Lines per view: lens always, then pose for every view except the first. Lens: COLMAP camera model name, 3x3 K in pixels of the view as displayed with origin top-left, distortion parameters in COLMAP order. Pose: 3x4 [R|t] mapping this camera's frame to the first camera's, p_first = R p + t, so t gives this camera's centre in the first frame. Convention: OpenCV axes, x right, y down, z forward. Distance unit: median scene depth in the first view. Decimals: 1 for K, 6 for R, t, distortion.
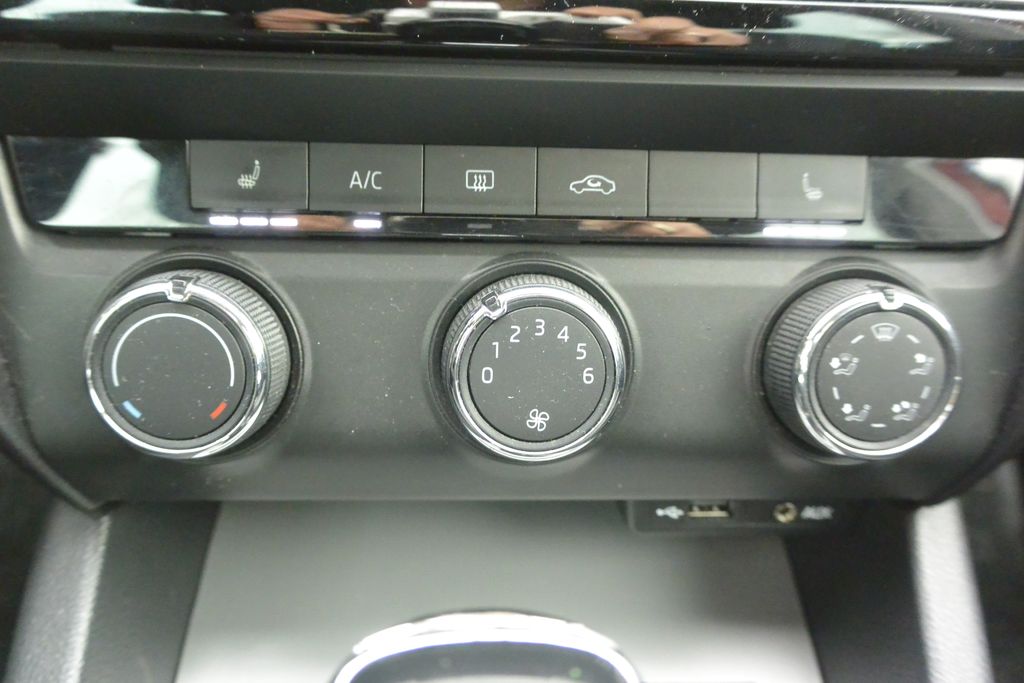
lens RADIAL K [[776.8, 0, 507.4], [0, 776.8, 337.6], [0, 0, 1]] dist [-0.009237, 0.021311]
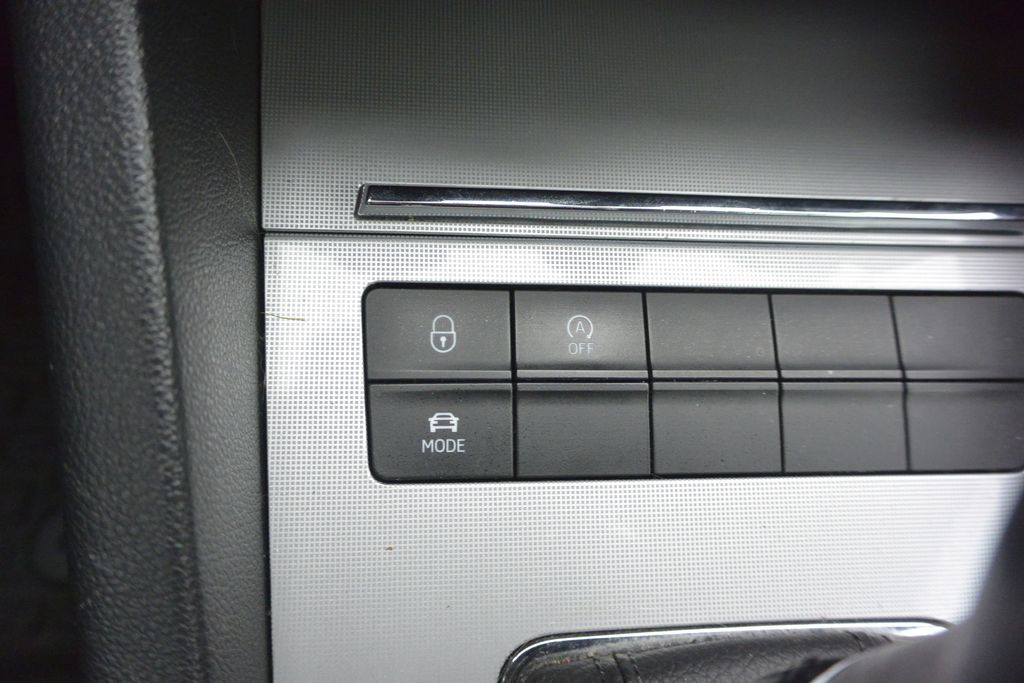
lens RADIAL K [[776.8, 0, 507.8], [0, 776.8, 344.3], [0, 0, 1]] dist [-0.009237, 0.021311]
pose [[0.997490, 0.032381, 0.062966, -0.319120], [-0.063139, 0.809236, 0.584080, 0.191184], [-0.032041, -0.586590, 0.809250, 0.427503]]
